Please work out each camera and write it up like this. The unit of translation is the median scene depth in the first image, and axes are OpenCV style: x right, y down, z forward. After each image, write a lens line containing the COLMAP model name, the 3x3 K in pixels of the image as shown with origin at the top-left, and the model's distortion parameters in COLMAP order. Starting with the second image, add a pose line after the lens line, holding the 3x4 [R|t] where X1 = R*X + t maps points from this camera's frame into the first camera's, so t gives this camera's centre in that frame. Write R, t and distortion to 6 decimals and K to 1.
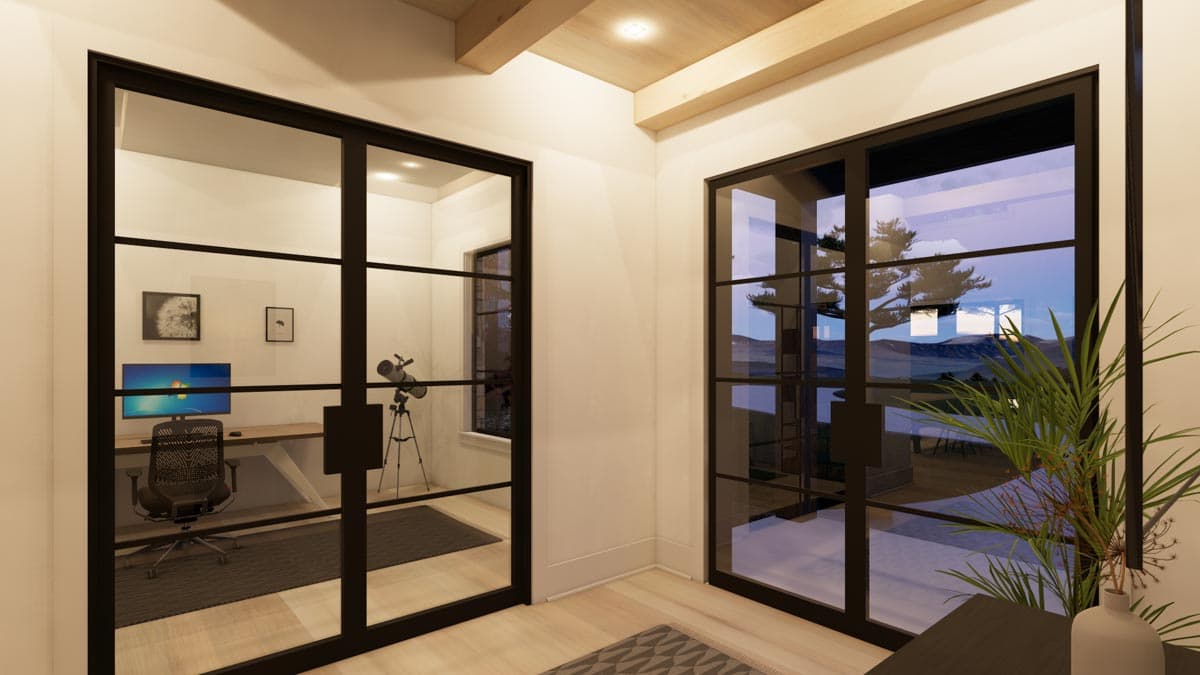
lens RADIAL K [[605.9, 0, 598.6], [0, 605.9, 358.1], [0, 0, 1]] dist [-0.000347, -0.000060]
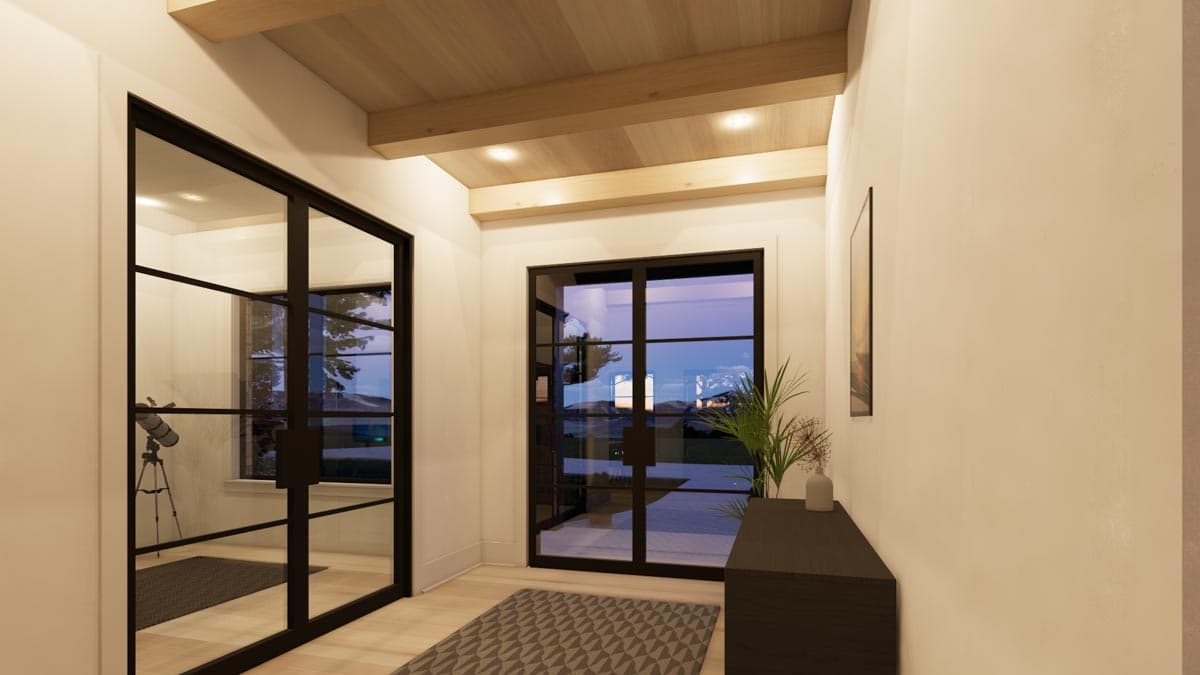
lens RADIAL K [[606.6, 0, 604.4], [0, 606.6, 423.1], [0, 0, 1]] dist [0.003209, 0.000613]
pose [[0.836295, -0.001769, 0.548278, -0.456214], [0.000057, 0.999995, 0.003140, 0.051286], [-0.548280, -0.002595, 0.836291, -0.240933]]
